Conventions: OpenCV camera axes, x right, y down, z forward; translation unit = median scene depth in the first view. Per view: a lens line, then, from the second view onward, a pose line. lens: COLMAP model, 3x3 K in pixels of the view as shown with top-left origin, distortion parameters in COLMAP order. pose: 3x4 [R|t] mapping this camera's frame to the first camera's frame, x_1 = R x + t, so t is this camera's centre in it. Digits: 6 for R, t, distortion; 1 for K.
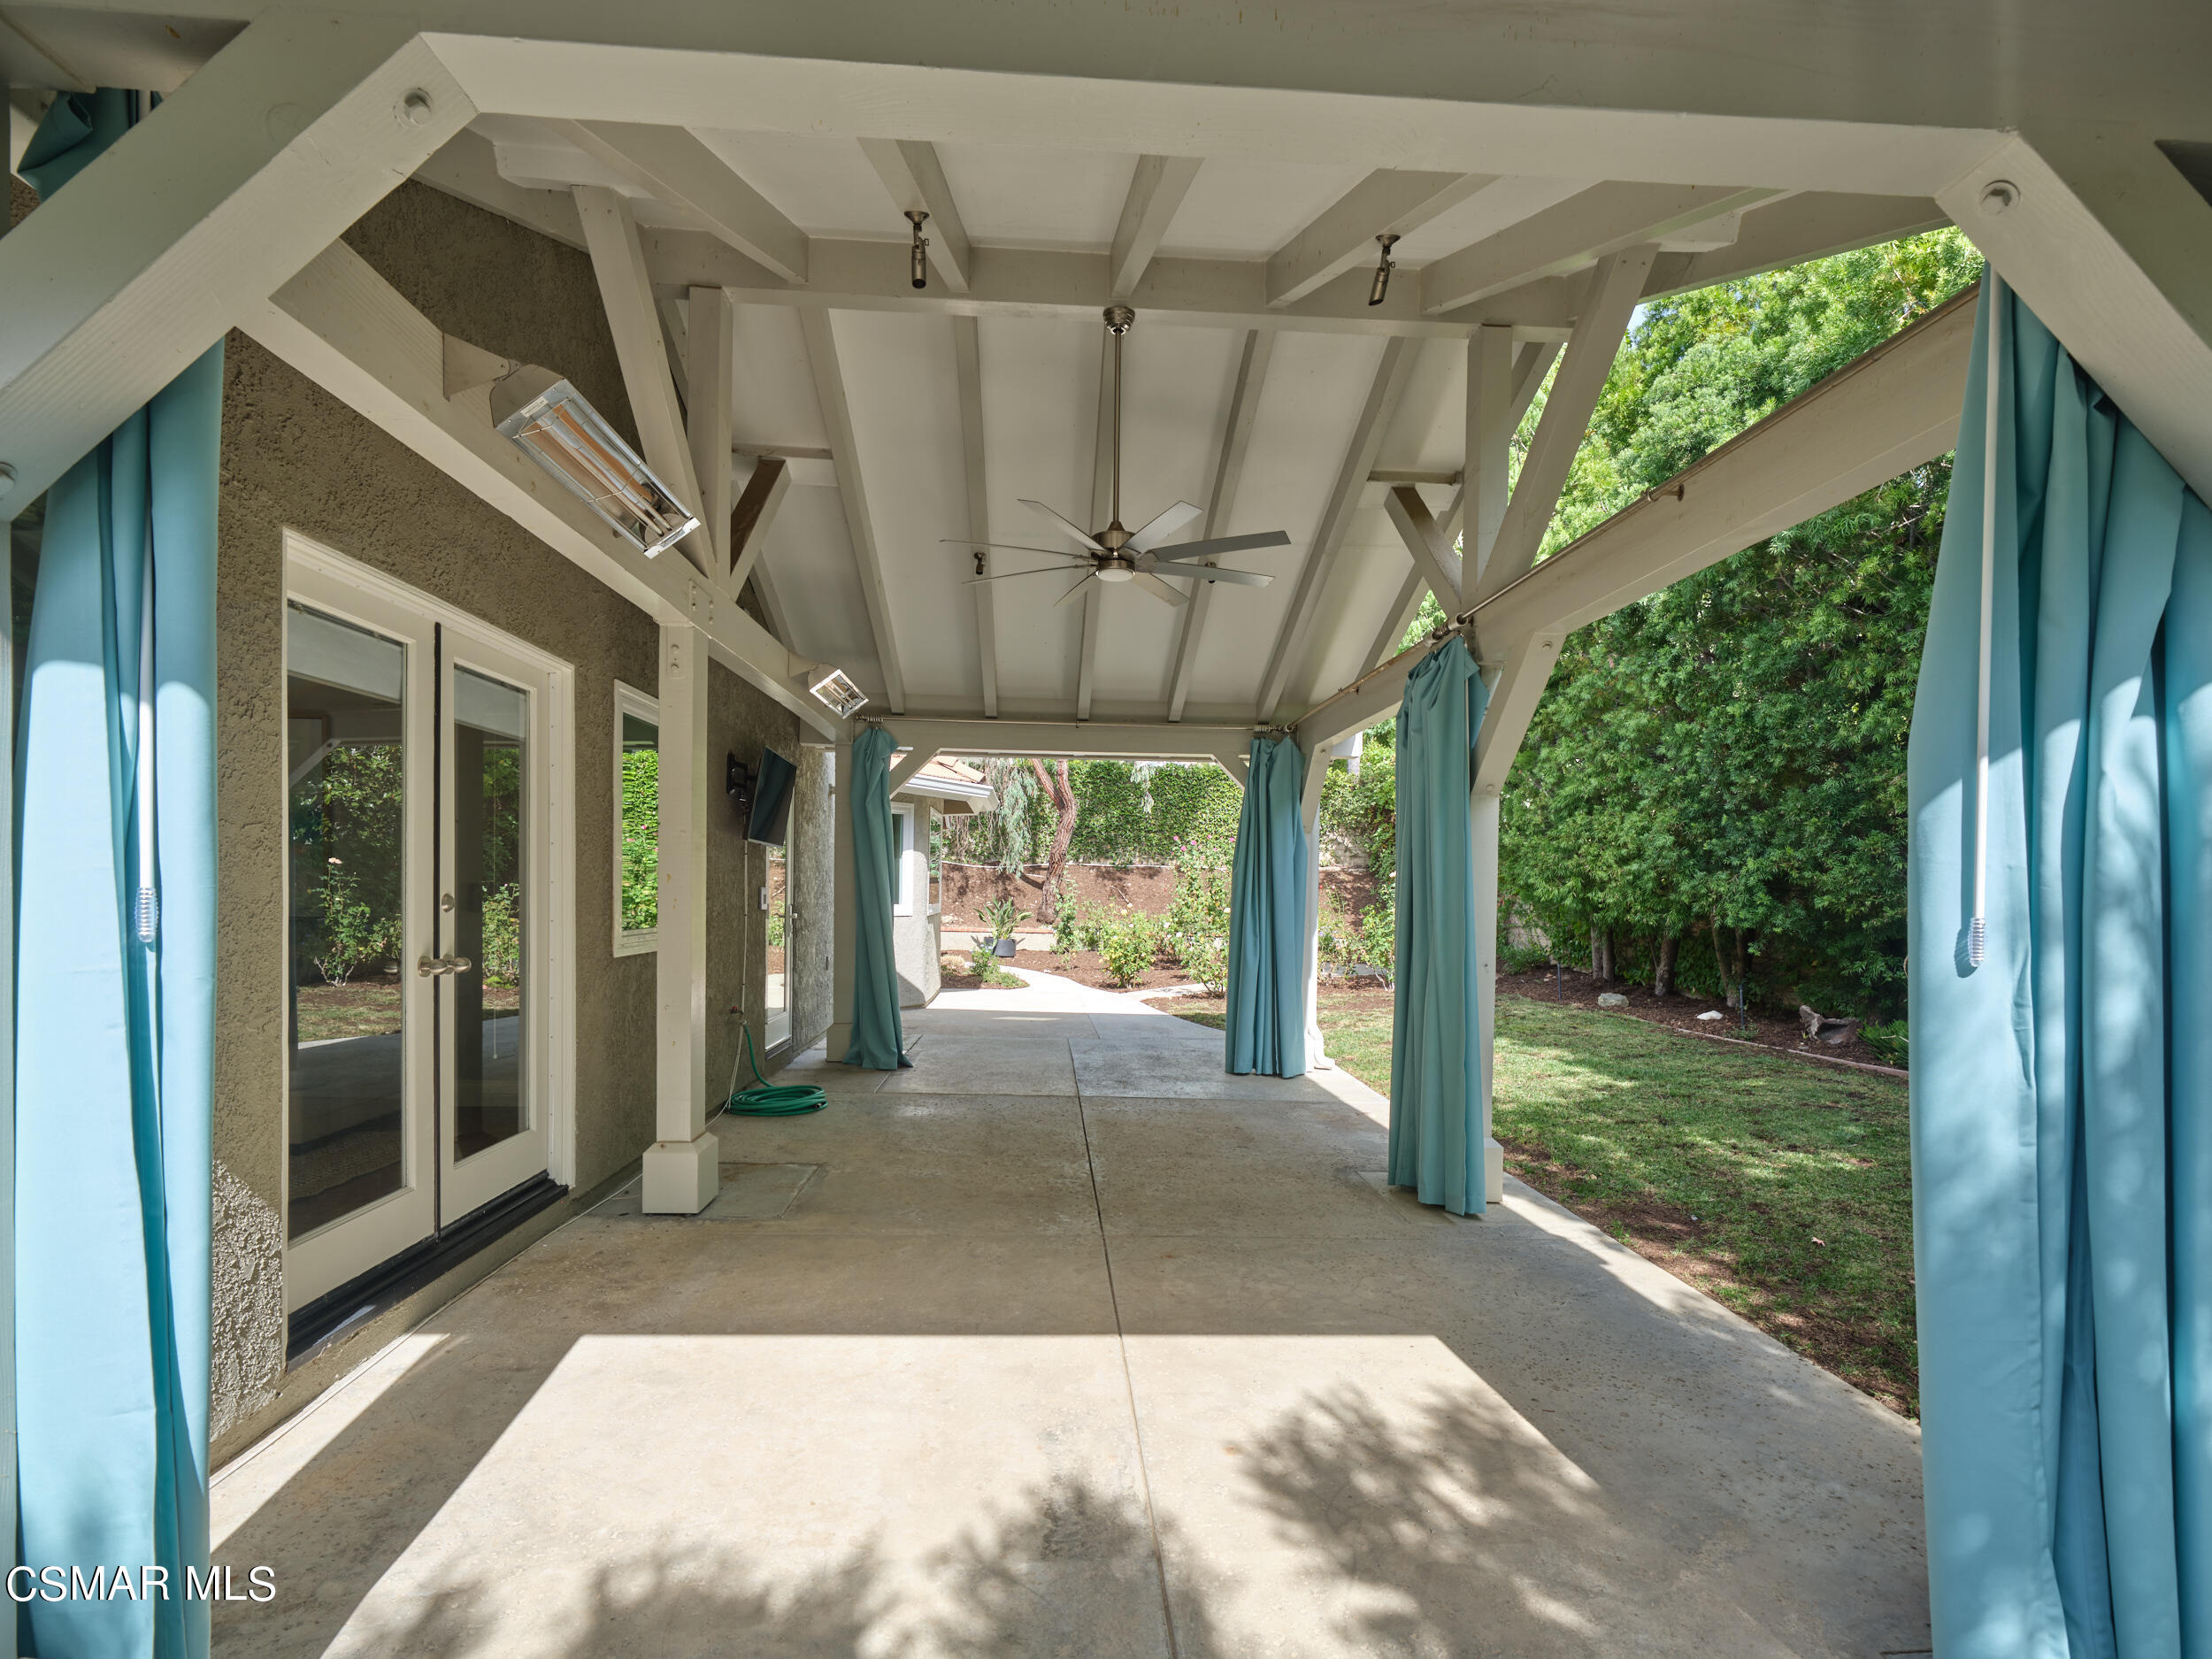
lens RADIAL K [[1015.5, 0, 1120.0], [0, 1015.5, 901.1], [0, 0, 1]] dist [0.000432, 0.000484]
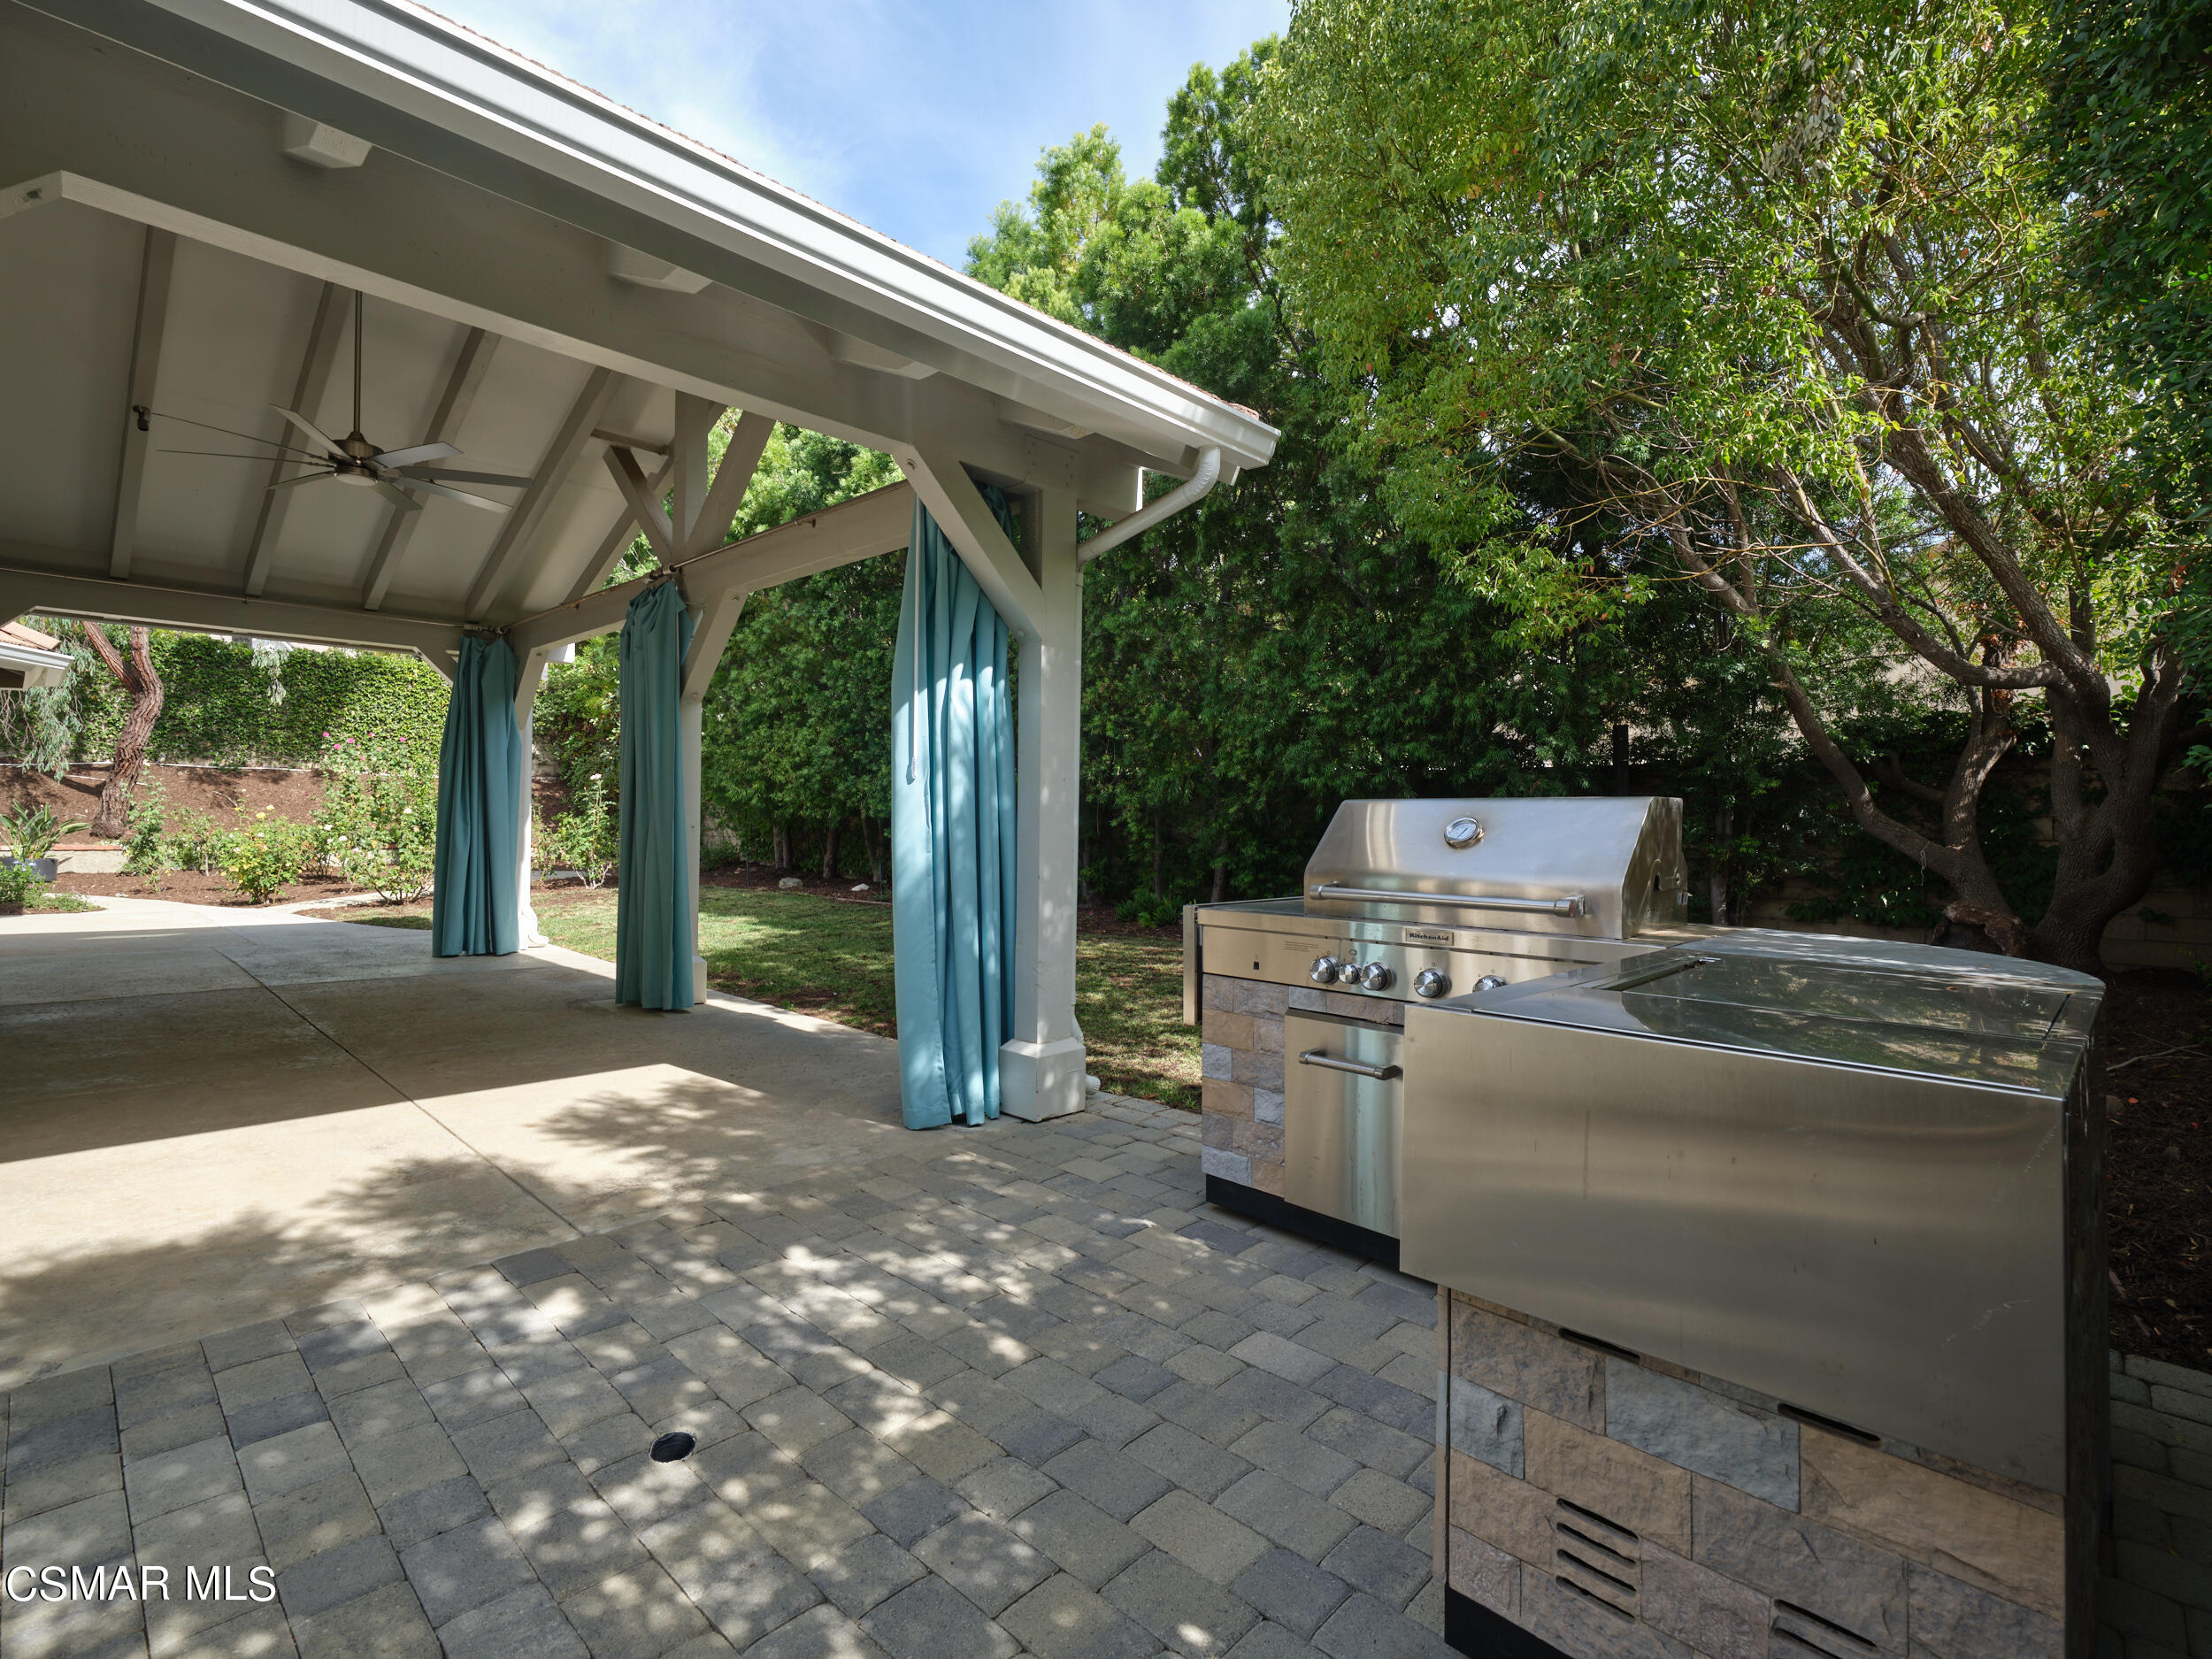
lens RADIAL K [[1015.5, 0, 1087.3], [0, 1015.5, 804.1], [0, 0, 1]] dist [0.000432, 0.000484]
pose [[0.745332, 0.001257, 0.666692, -0.084883], [0.008845, 0.999892, -0.011774, 0.030603], [-0.666635, 0.014672, 0.745240, -0.203904]]
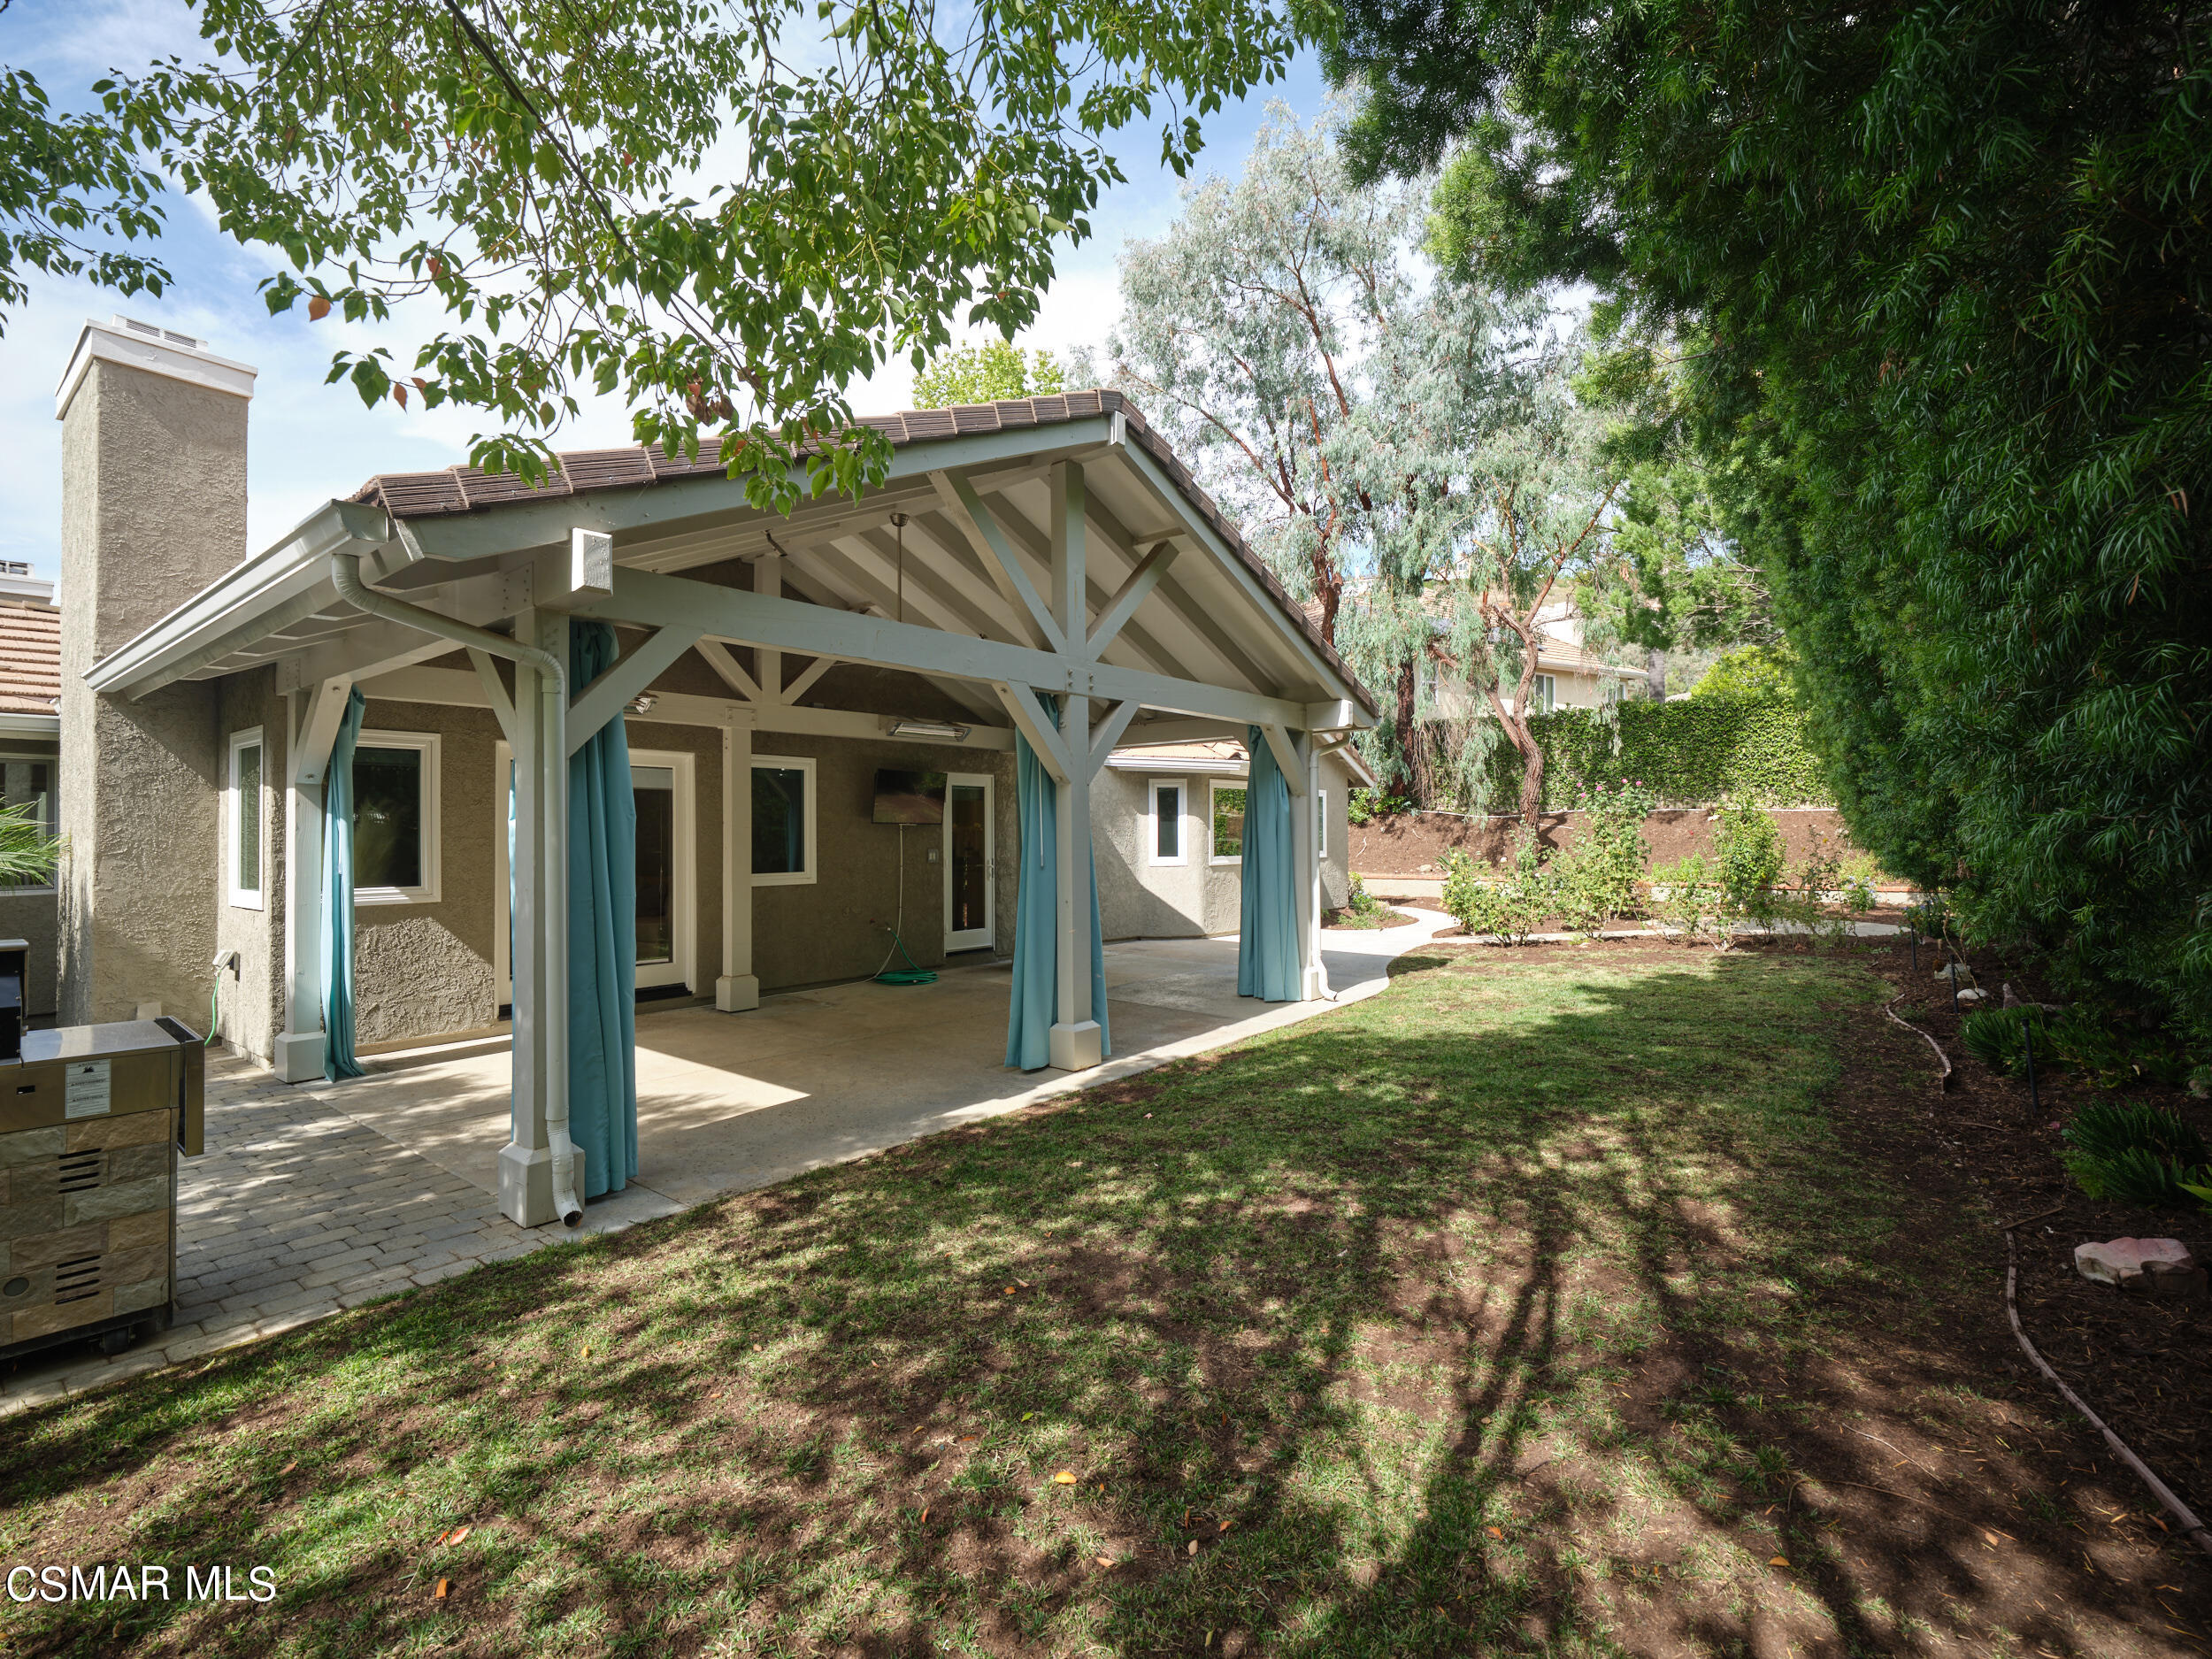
lens RADIAL K [[1015.5, 0, 1137.3], [0, 1015.5, 830.6], [0, 0, 1]] dist [0.000432, 0.000484]
pose [[0.748563, -0.022172, -0.662693, 0.803106], [0.010471, 0.999711, -0.021621, -0.003950], [0.662981, 0.009246, 0.748579, -0.001113]]
